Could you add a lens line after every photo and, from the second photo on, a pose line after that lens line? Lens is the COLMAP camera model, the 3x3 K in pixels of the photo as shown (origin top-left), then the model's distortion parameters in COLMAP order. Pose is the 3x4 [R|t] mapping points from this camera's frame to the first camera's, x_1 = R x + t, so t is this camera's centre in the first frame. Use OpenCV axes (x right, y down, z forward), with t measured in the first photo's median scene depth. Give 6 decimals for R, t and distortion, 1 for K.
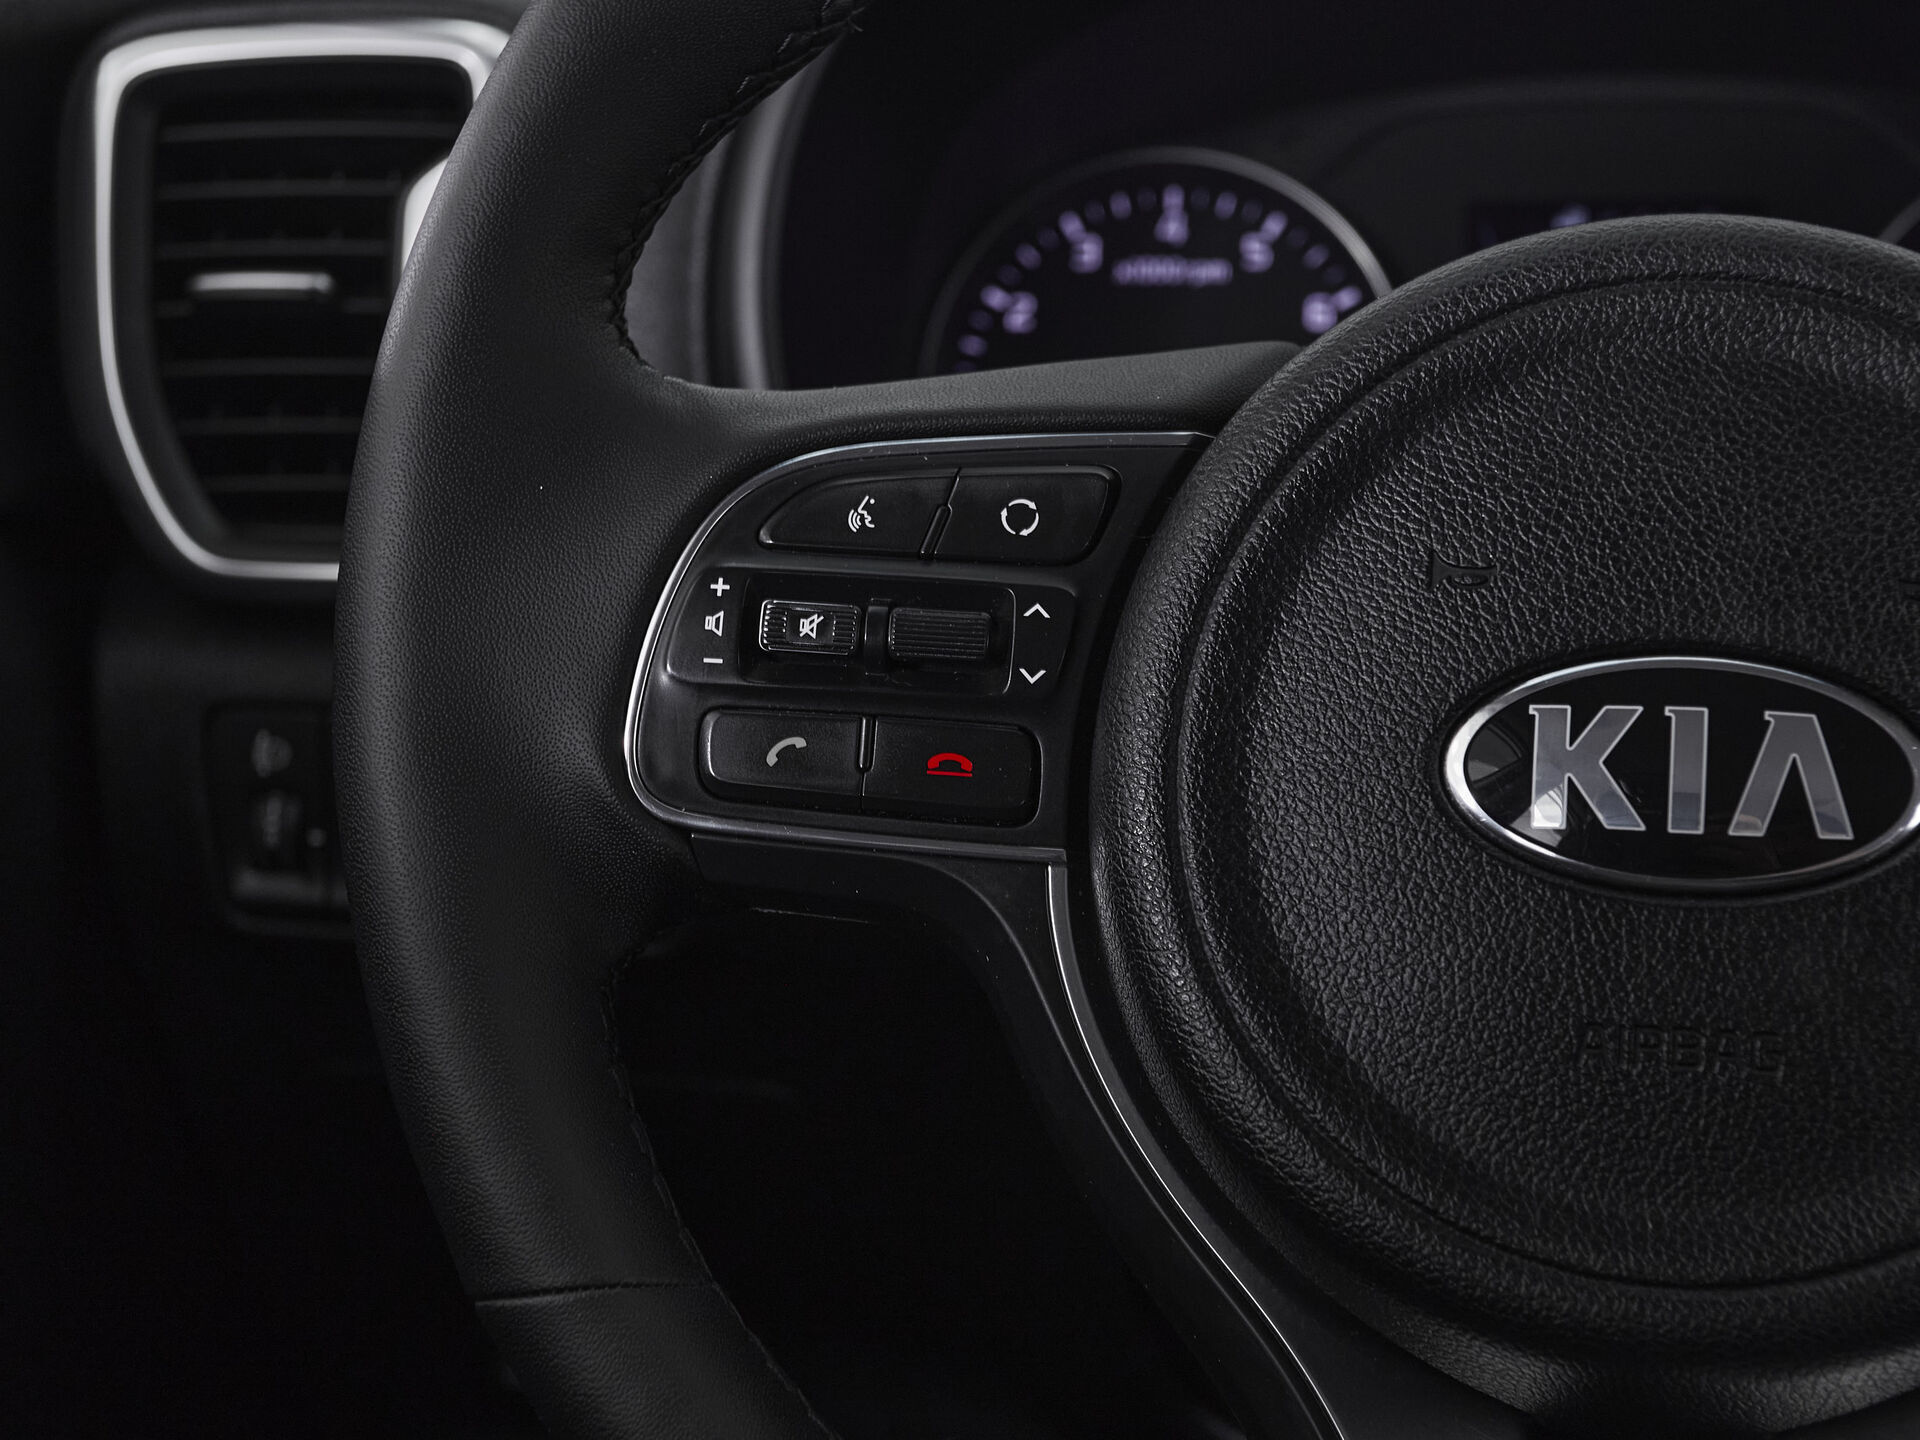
lens RADIAL K [[3069.4, 0, 1070.4], [0, 3069.4, 774.6], [0, 0, 1]] dist [0.008562, 0.037833]
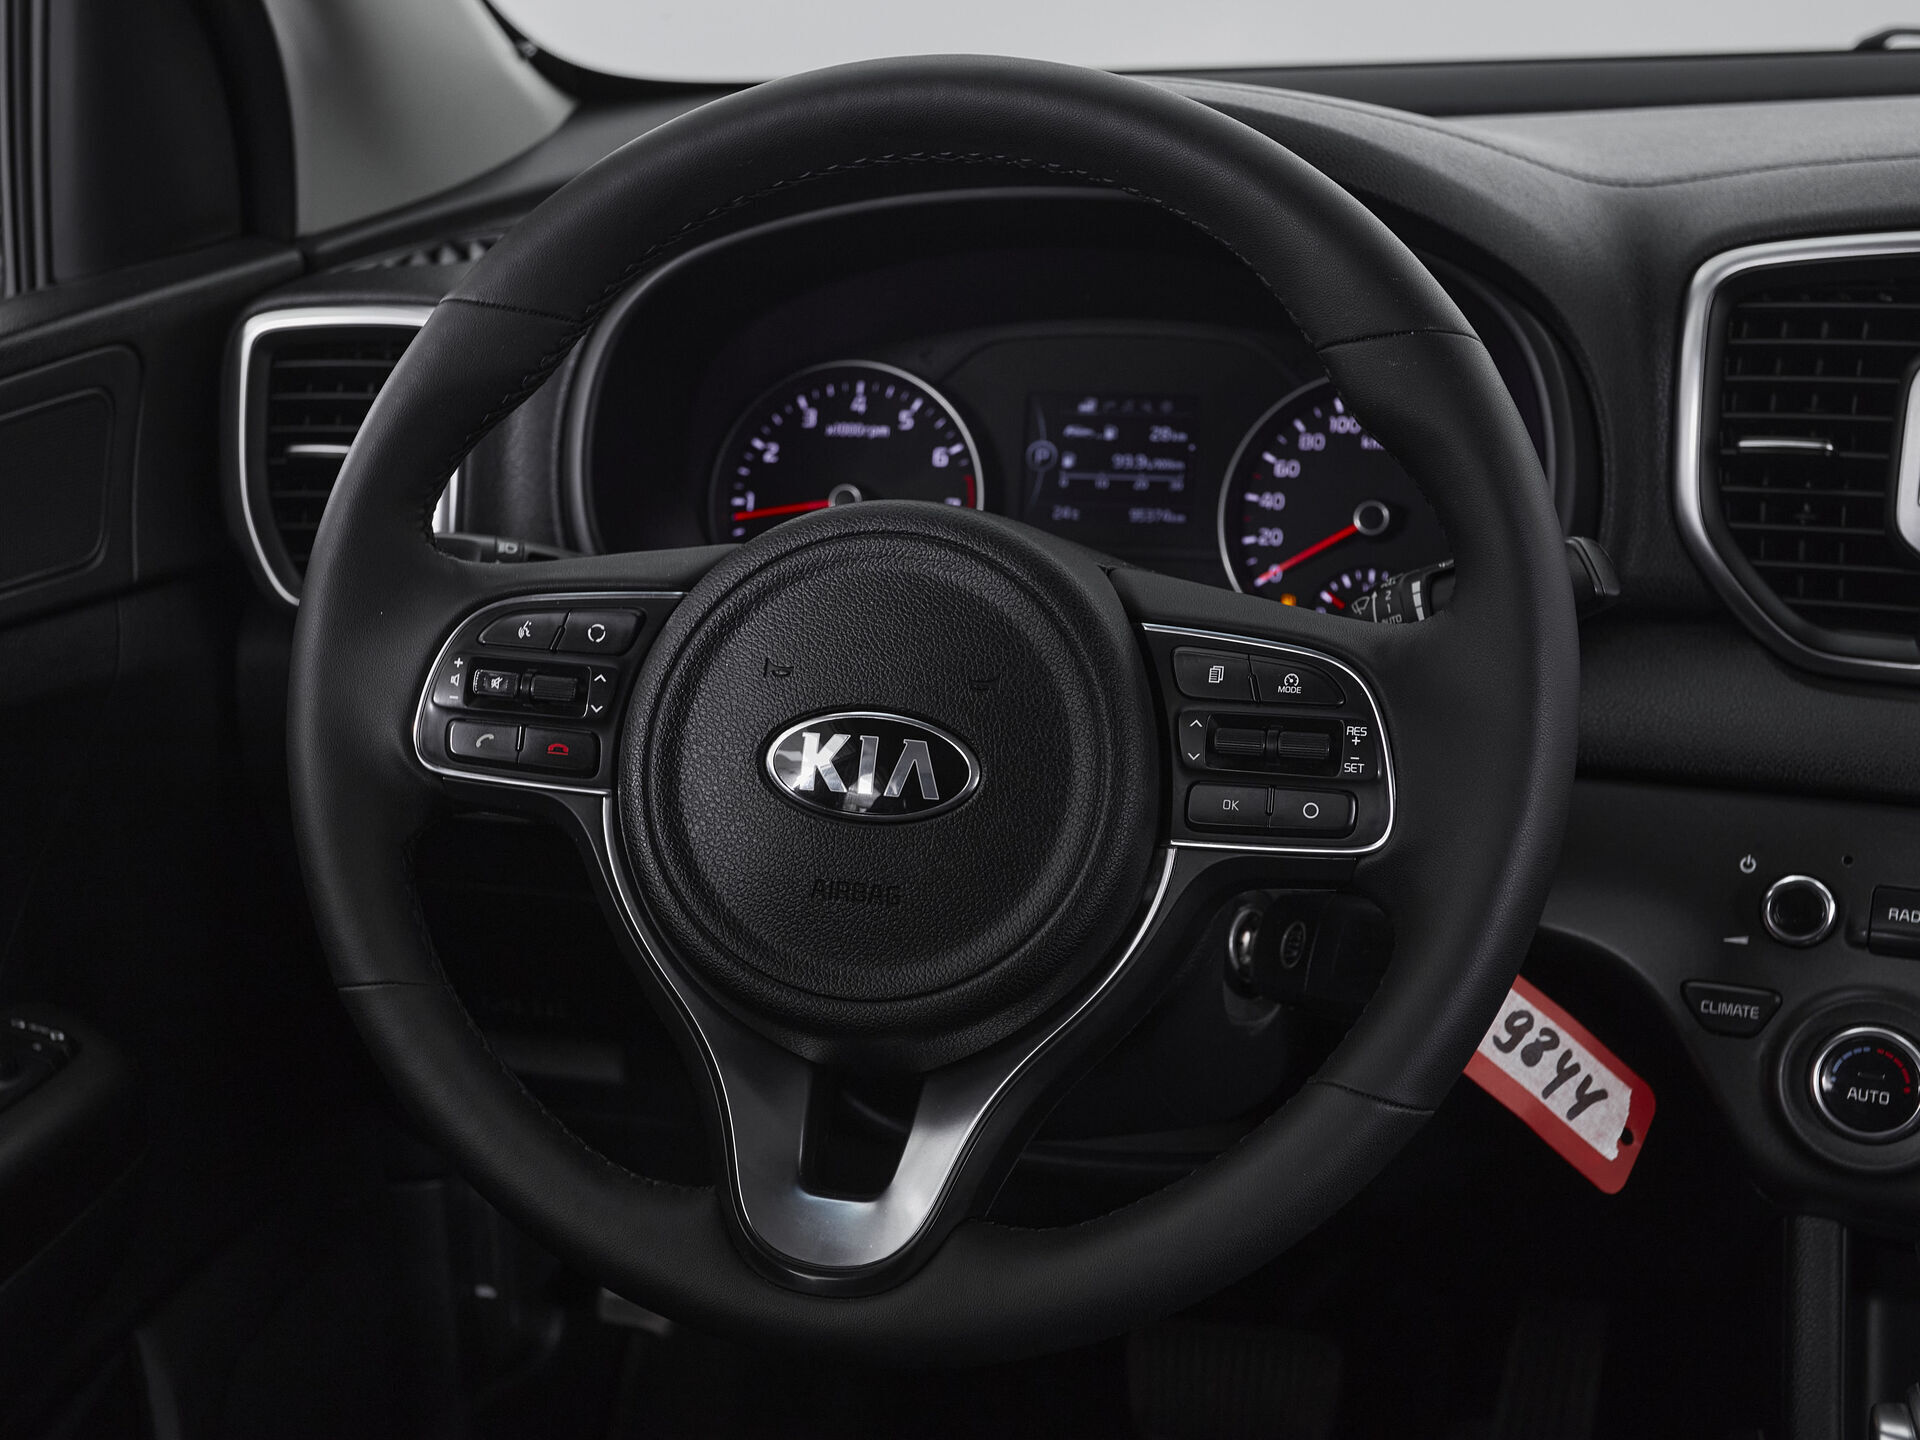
lens RADIAL K [[2643.2, 0, 869.3], [0, 2643.2, 721.4], [0, 0, 1]] dist [0.007180, 0.098673]
pose [[0.990163, 0.026845, -0.137318, 0.447518], [-0.022705, 0.999242, 0.031623, -0.089611], [0.138063, -0.028194, 0.990022, -0.832643]]
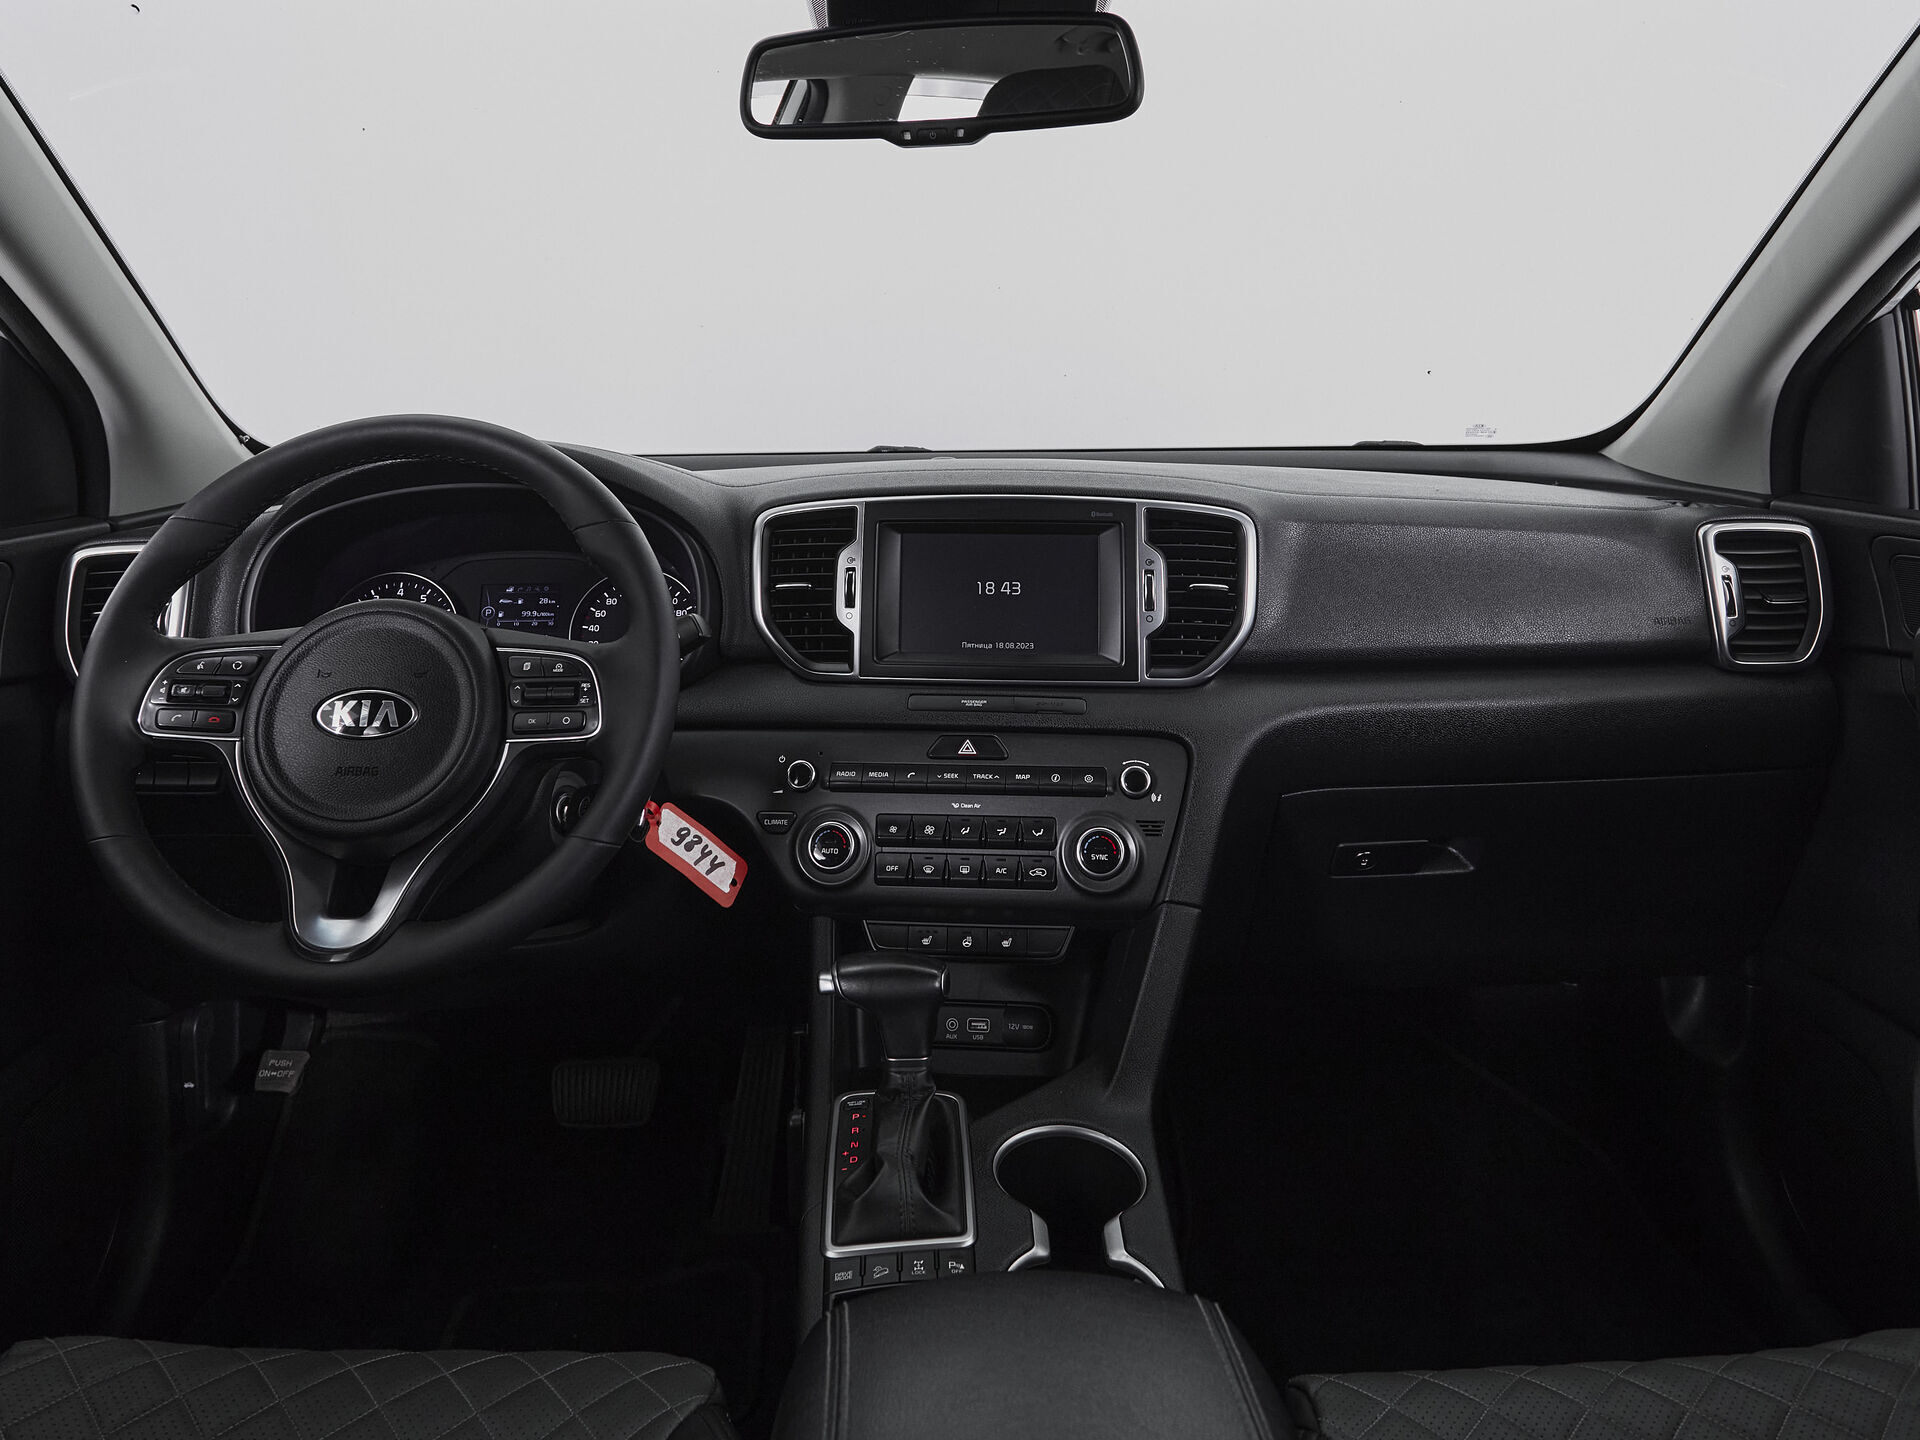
lens RADIAL K [[1369.7, 0, 937.4], [0, 1369.7, 497.8], [0, 0, 1]] dist [0.003678, 0.003246]
pose [[0.985885, -0.002231, 0.167410, 0.712944], [0.039326, 0.975022, -0.218597, 0.171036], [-0.162741, 0.222095, 0.961348, -1.271803]]
